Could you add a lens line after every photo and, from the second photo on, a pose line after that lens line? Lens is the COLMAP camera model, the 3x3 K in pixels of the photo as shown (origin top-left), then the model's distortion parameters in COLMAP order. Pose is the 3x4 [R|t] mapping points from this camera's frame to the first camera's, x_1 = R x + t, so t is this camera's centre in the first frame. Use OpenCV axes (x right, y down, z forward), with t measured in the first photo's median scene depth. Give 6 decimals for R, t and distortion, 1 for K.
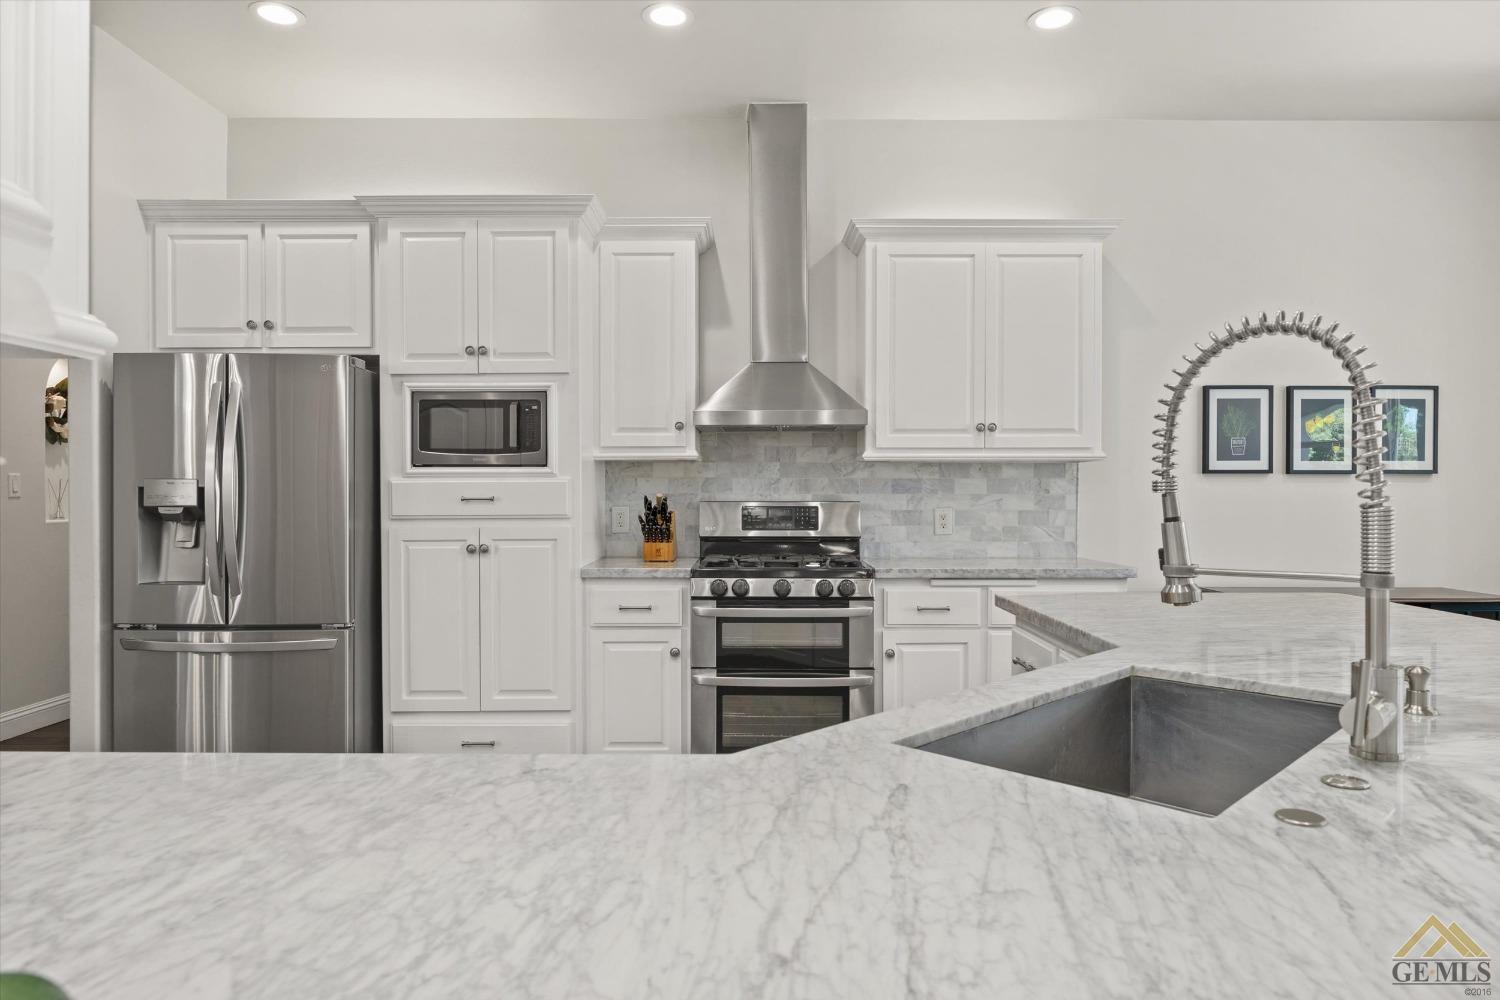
lens RADIAL K [[933.1, 0, 752.9], [0, 933.1, 501.2], [0, 0, 1]] dist [-0.005114, 0.002471]
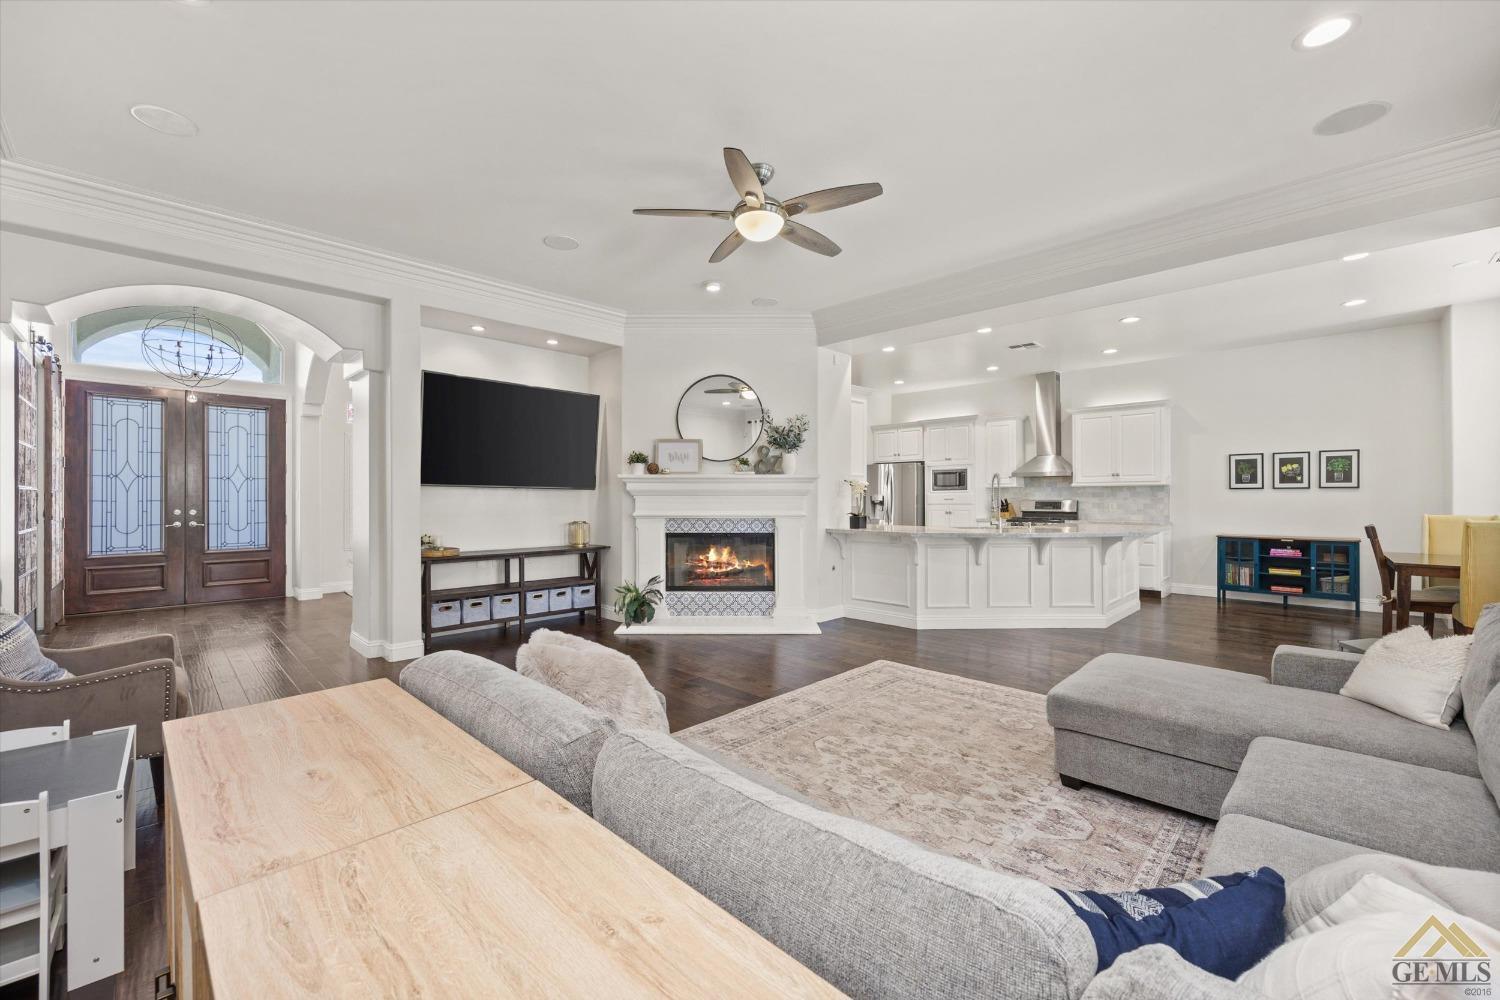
lens RADIAL K [[602.2, 0, 748.0], [0, 602.2, 496.9], [0, 0, 1]] dist [-0.004271, 0.000975]
pose [[0.706497, -0.002412, -0.707712, 0.725698], [-0.006035, 0.999937, -0.009432, 0.014511], [0.707690, 0.010934, 0.706438, -1.090343]]
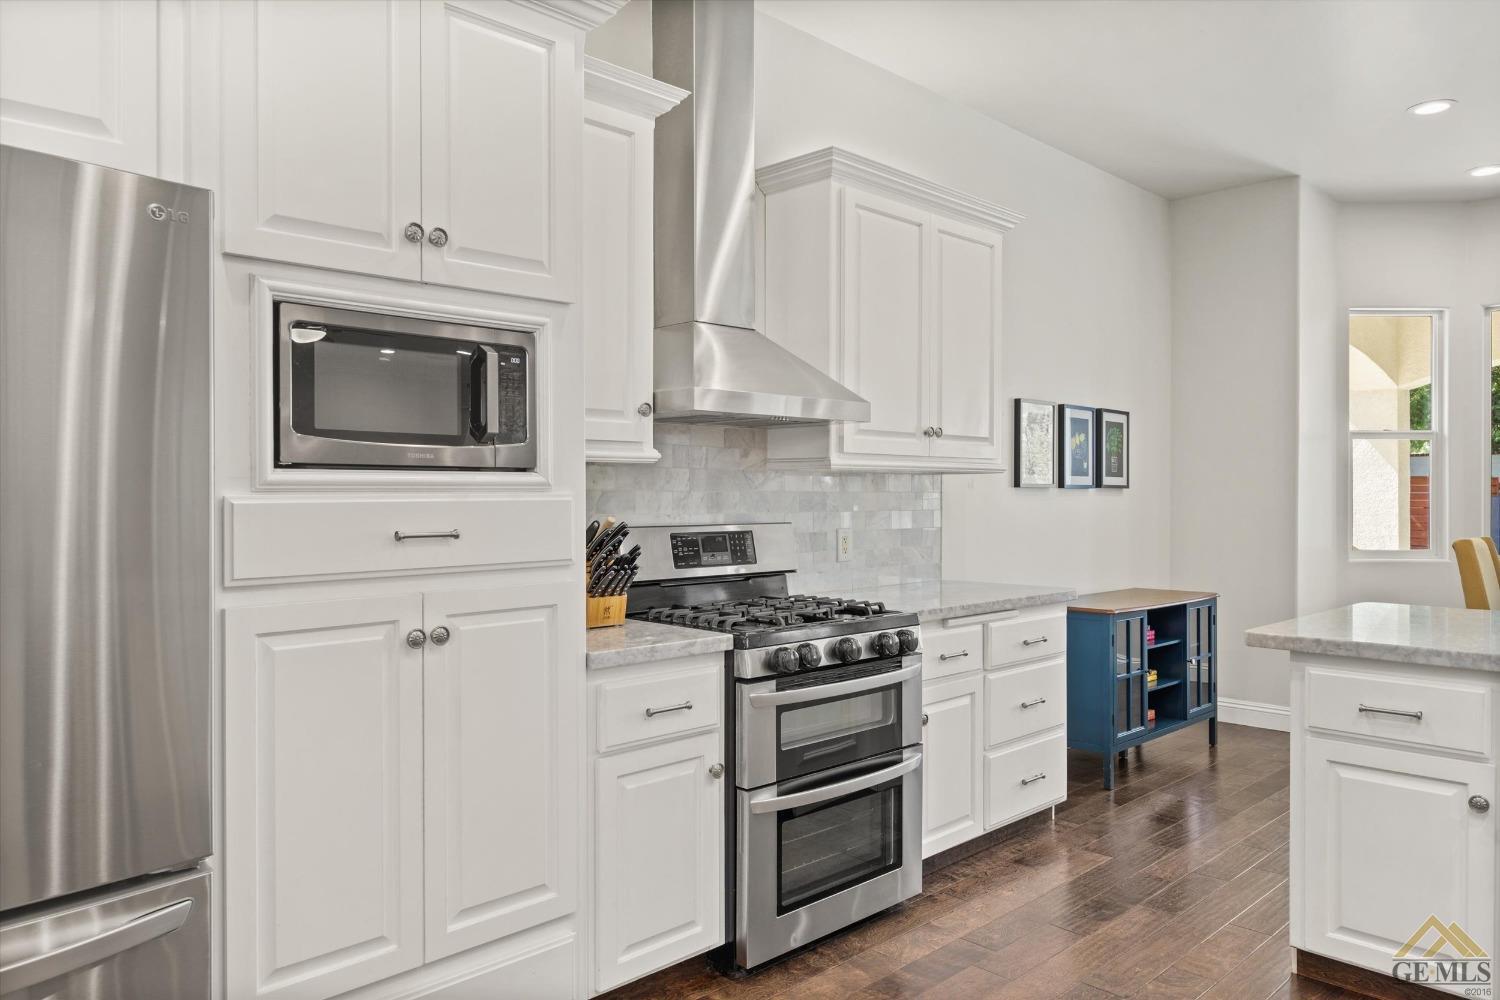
lens RADIAL K [[1011.2, 0, 745.8], [0, 1011.2, 499.9], [0, 0, 1]] dist [-0.005121, -0.000903]
pose [[0.724294, -0.004140, 0.689479, -0.468433], [0.009421, 0.999948, -0.003892, -0.015179], [-0.689427, 0.009314, 0.724295, 0.430171]]
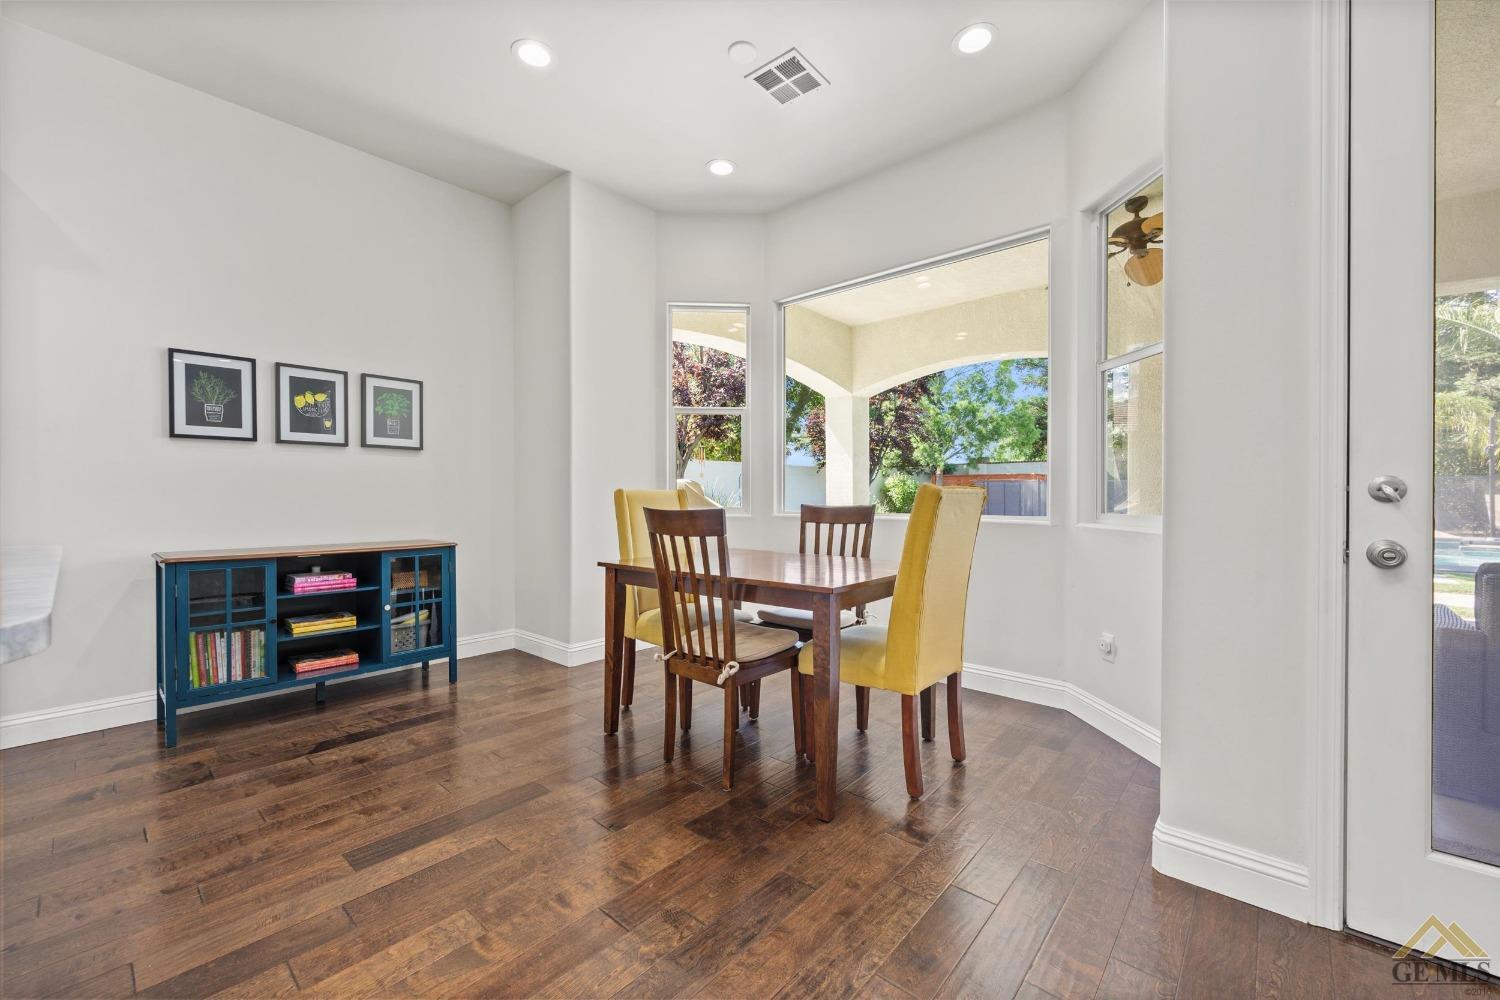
lens RADIAL K [[602.2, 0, 755.0], [0, 602.2, 501.3], [0, 0, 1]] dist [-0.004271, 0.000975]
pose [[0.660106, -0.007514, 0.751134, 0.422274], [0.011858, 0.999930, -0.000419, 0.046111], [-0.751078, 0.009184, 0.660149, 0.121094]]
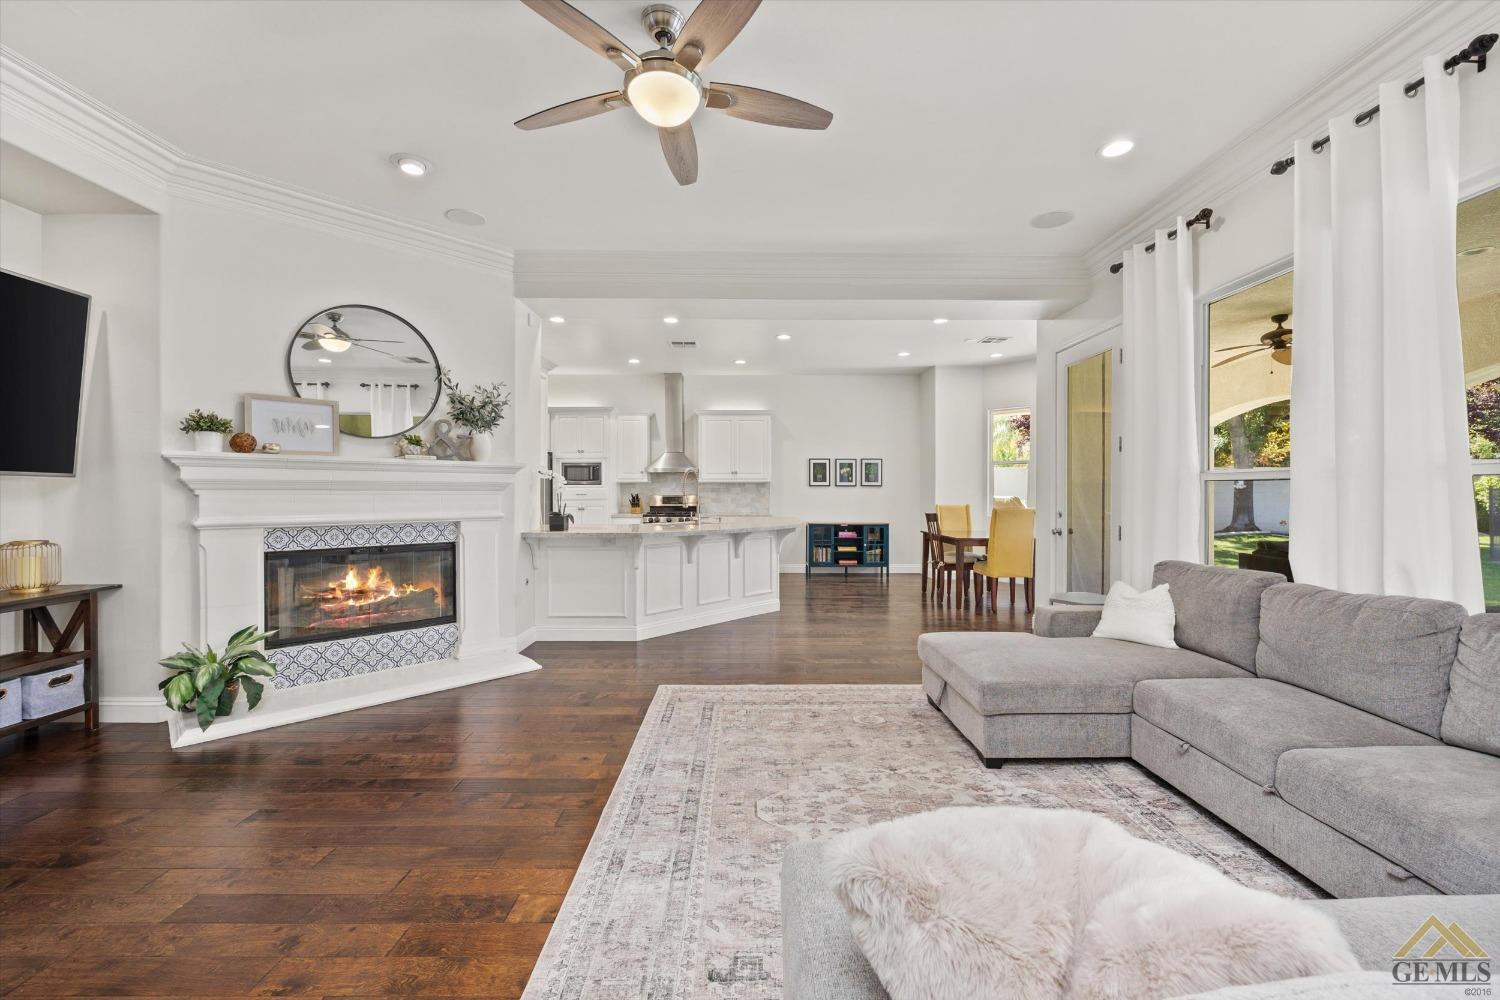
lens RADIAL K [[602.2, 0, 751.7], [0, 602.2, 492.9], [0, 0, 1]] dist [-0.004271, 0.000975]
pose [[0.999992, -0.001012, 0.003867, 0.284490], [0.001050, 0.999951, -0.009831, 0.013073], [-0.003857, 0.009835, 0.999944, -1.070905]]
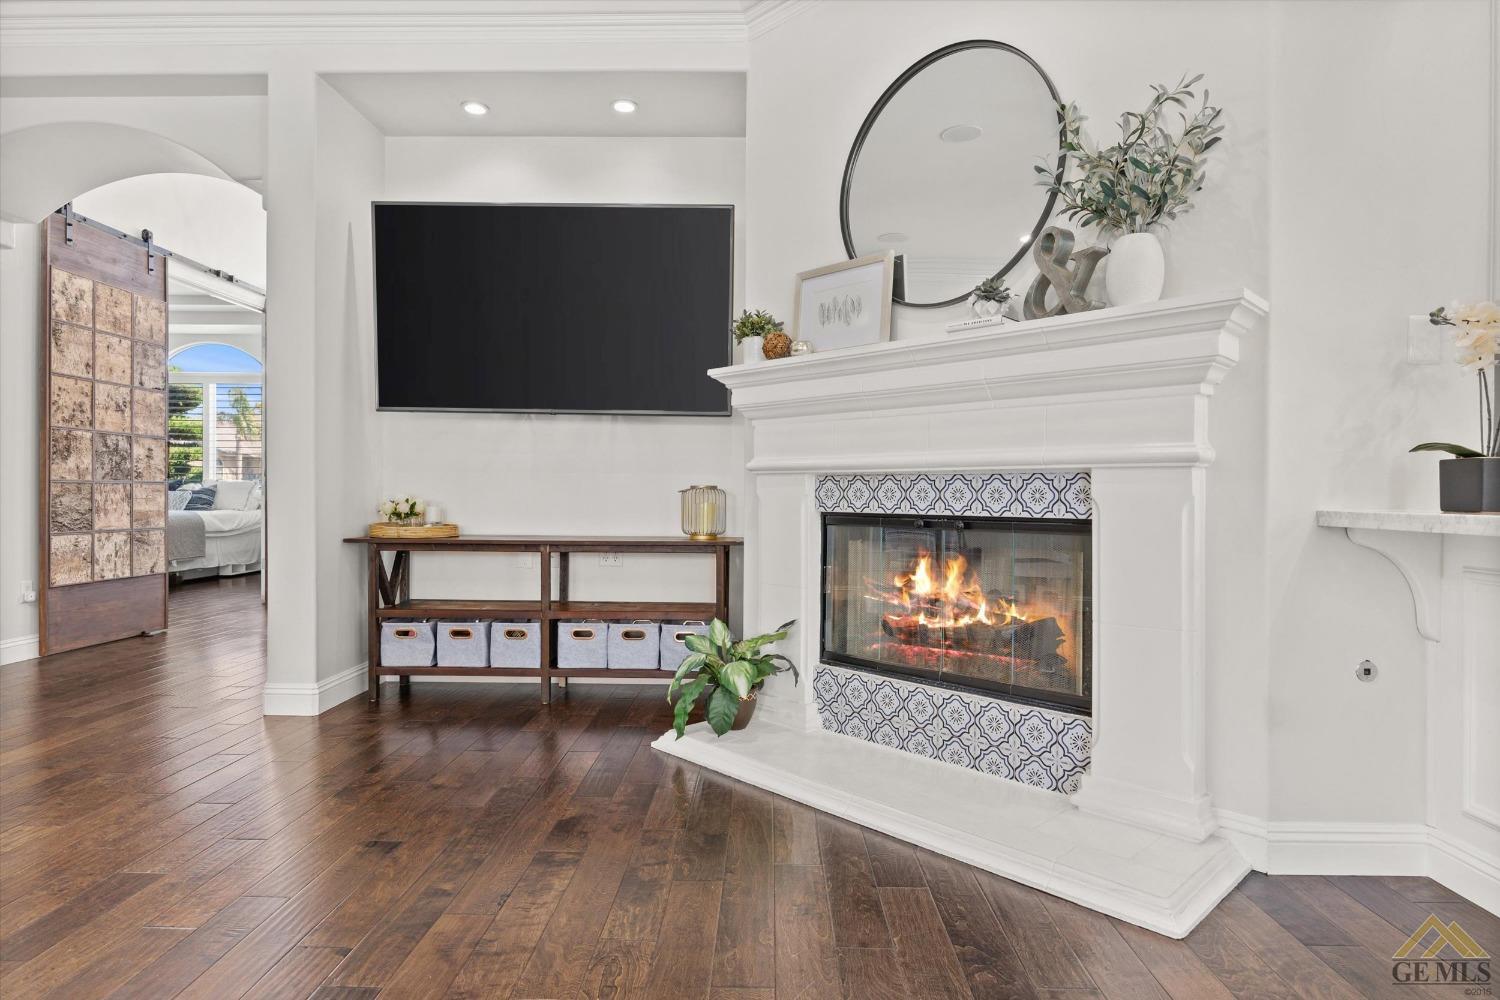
lens RADIAL K [[841.0, 0, 749.3], [0, 841.0, 499.1], [0, 0, 1]] dist [-0.014123, 0.001918]
pose [[-0.018189, 0.006602, -0.999813, 0.368215], [-0.017709, 0.999819, 0.006924, 0.068409], [0.999678, 0.017832, -0.018069, -0.309803]]
